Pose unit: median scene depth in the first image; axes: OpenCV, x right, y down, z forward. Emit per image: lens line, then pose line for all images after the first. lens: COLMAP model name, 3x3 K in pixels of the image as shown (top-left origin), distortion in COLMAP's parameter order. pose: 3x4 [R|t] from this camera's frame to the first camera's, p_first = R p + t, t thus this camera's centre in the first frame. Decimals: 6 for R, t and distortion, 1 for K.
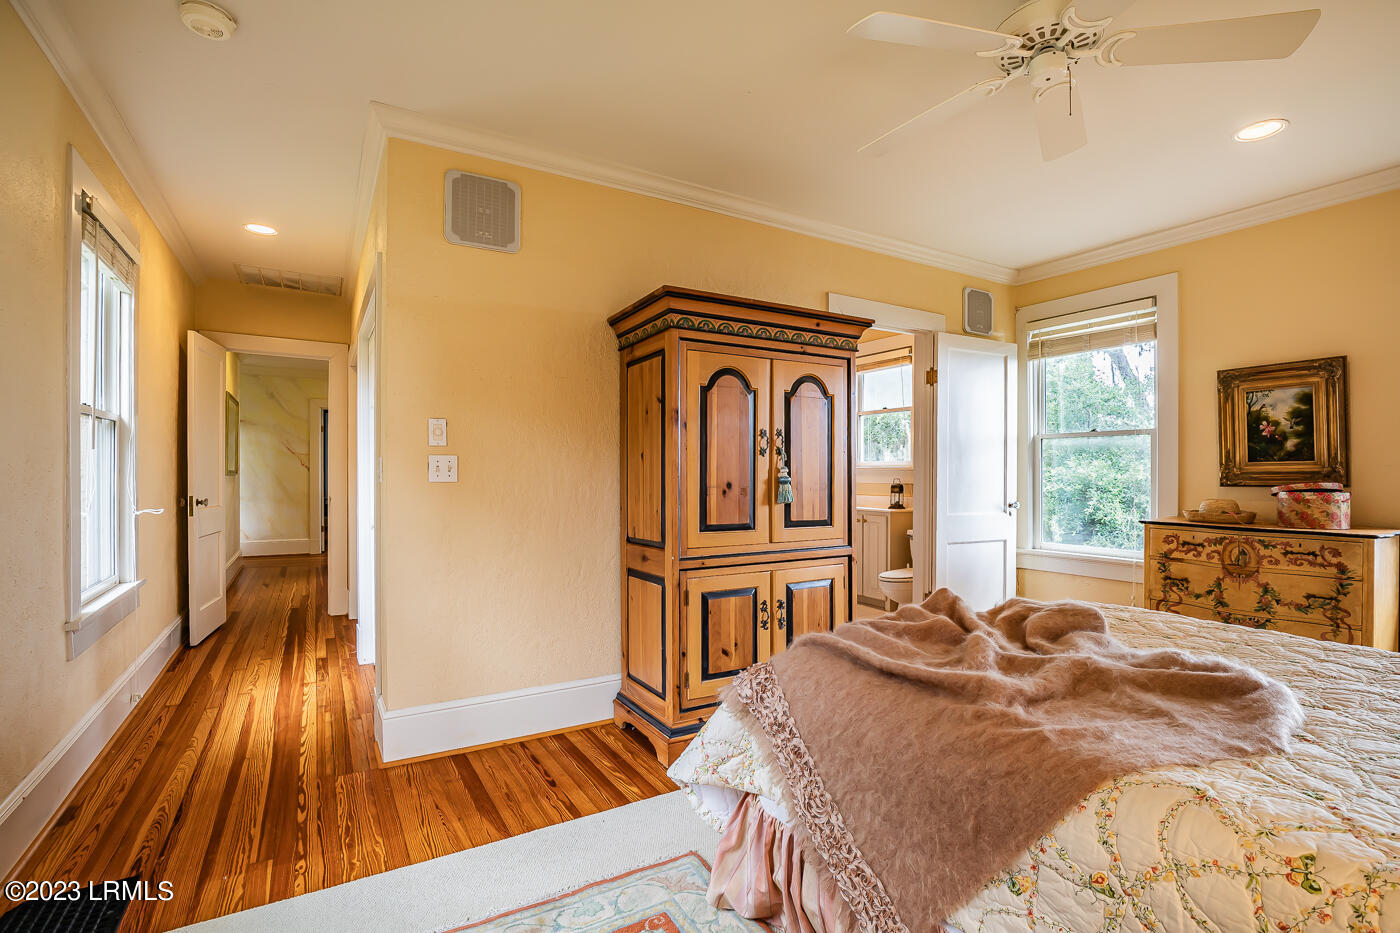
lens RADIAL K [[643.7, 0, 707.9], [0, 643.7, 471.9], [0, 0, 1]] dist [-0.030647, 0.001899]
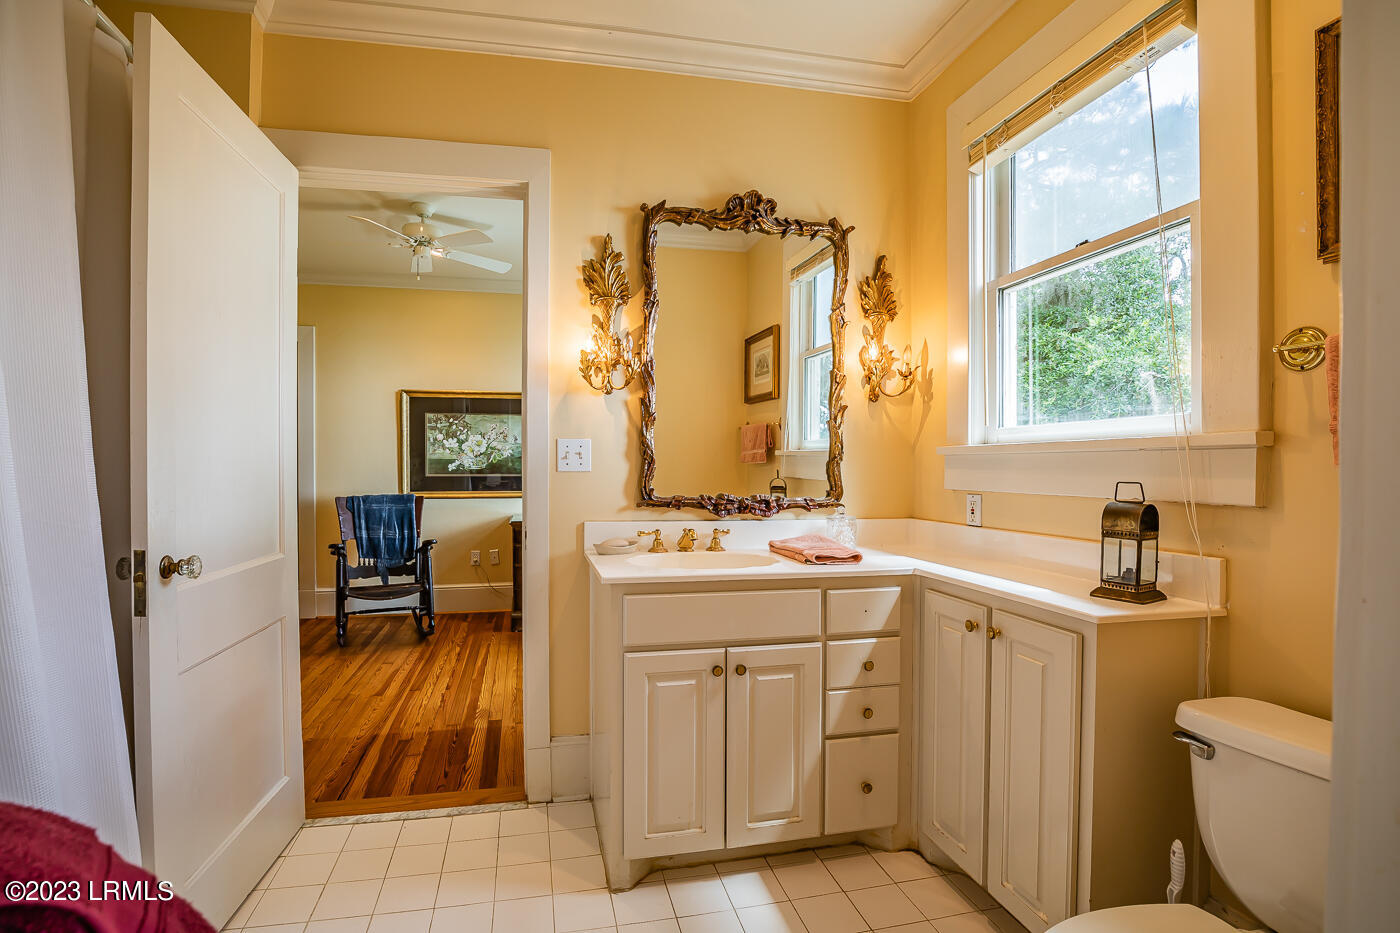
lens RADIAL K [[652.2, 0, 663.5], [0, 652.2, 470.1], [0, 0, 1]] dist [-0.016660, 0.000091]
pose [[0.943613, -0.000683, -0.331050, 0.389987], [0.002486, 0.999984, 0.005020, 0.008163], [0.331042, -0.005560, 0.943600, 1.327381]]
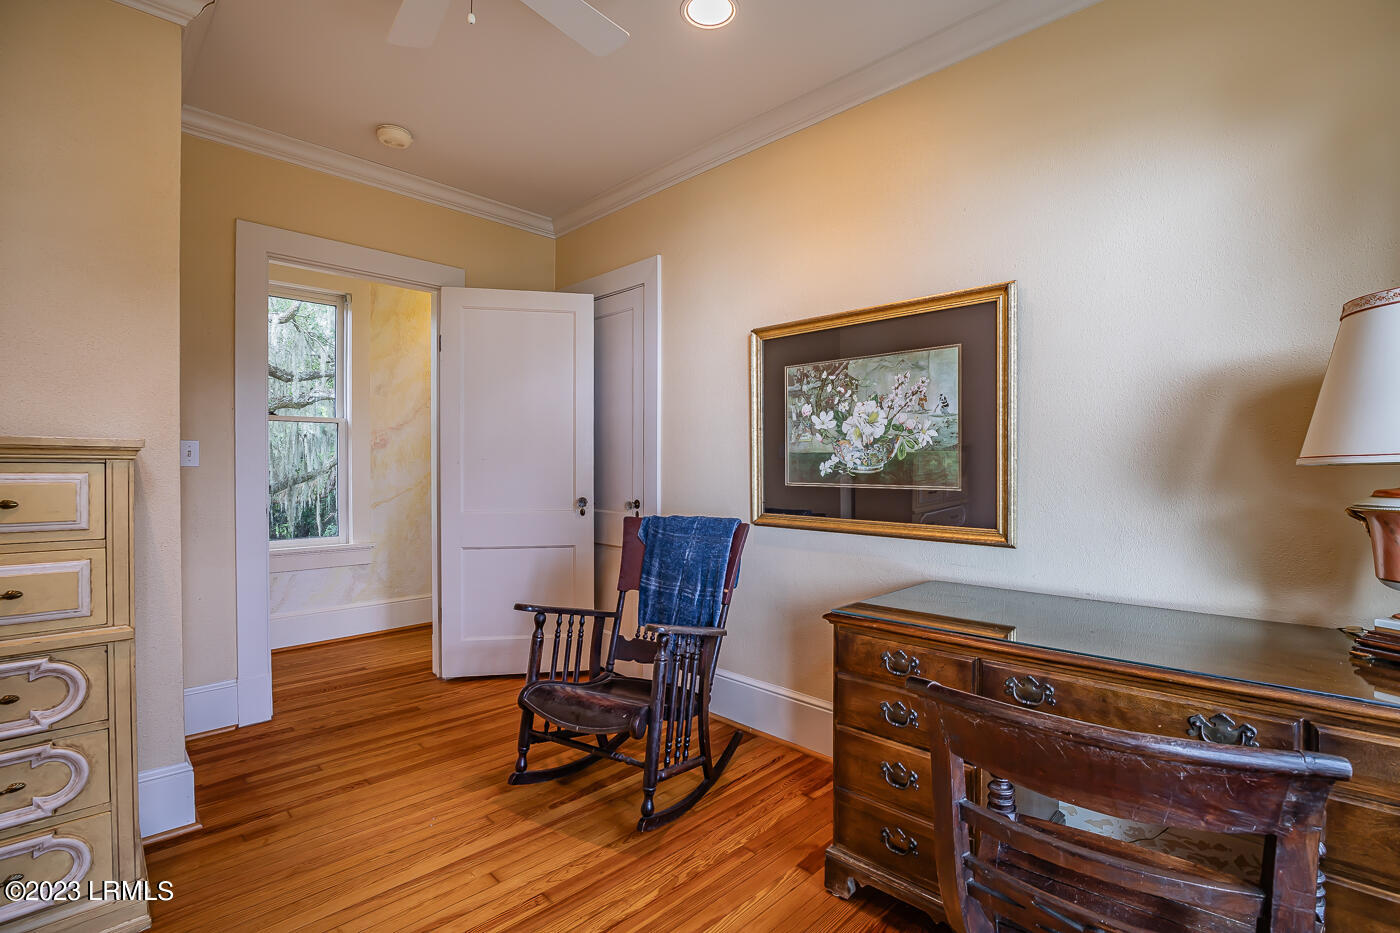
lens RADIAL K [[643.7, 0, 710.7], [0, 643.7, 468.9], [0, 0, 1]] dist [-0.030647, 0.001899]
pose [[0.238072, 0.007501, -0.971219, 0.082298], [0.001428, 0.999966, 0.008073, 0.000623], [0.971246, -0.003309, 0.238053, 2.419936]]
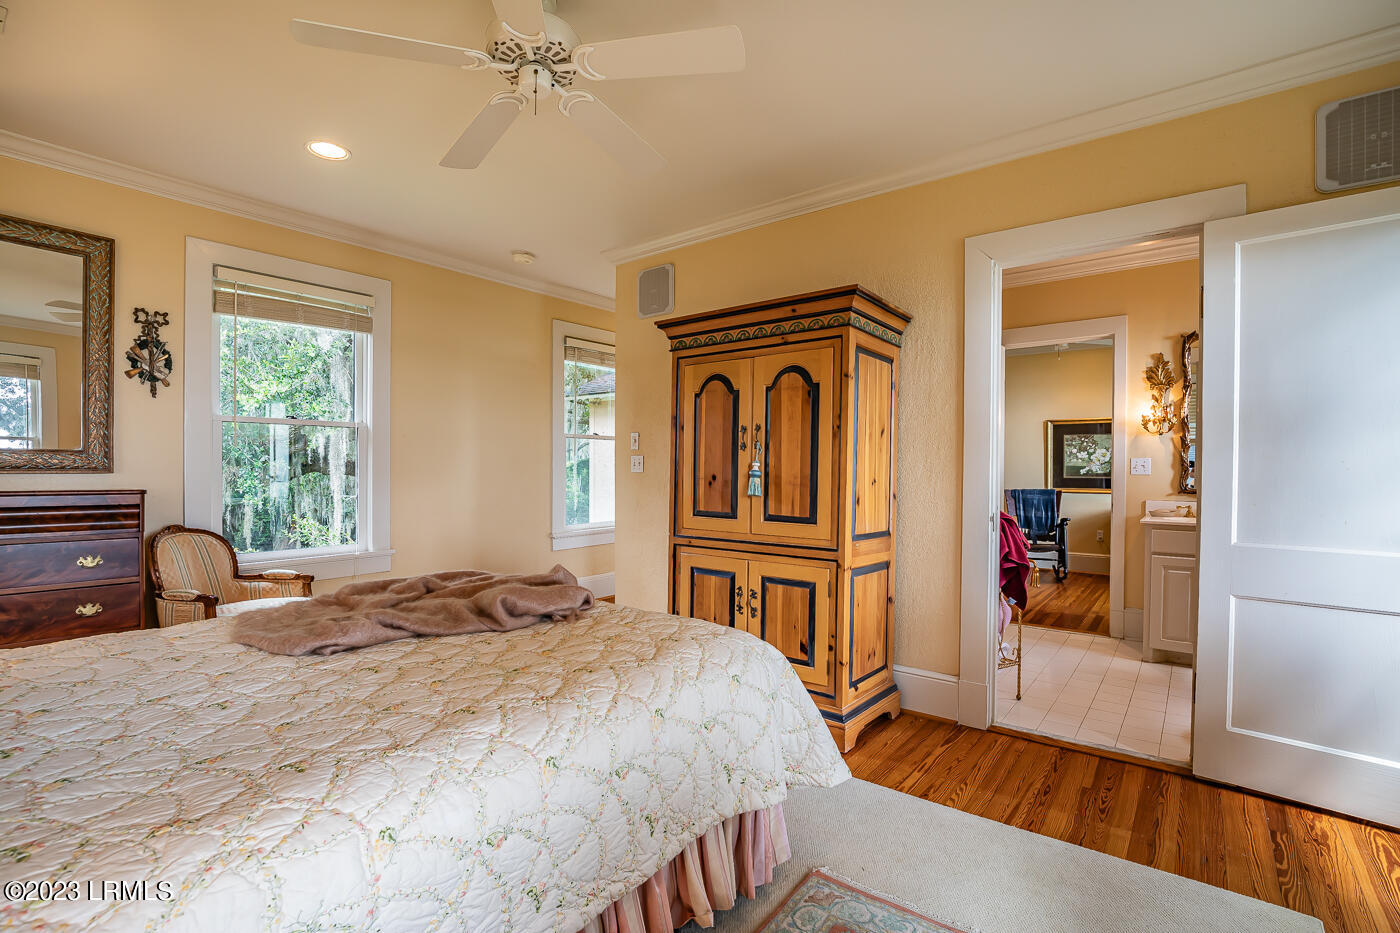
lens RADIAL K [[643.7, 0, 710.8], [0, 643.7, 474.0], [0, 0, 1]] dist [-0.030647, 0.001899]
pose [[0.363103, 0.008688, -0.931709, 1.044320], [-0.005163, 0.999960, 0.007312, 0.006209], [0.931735, 0.002156, 0.363133, 0.556953]]
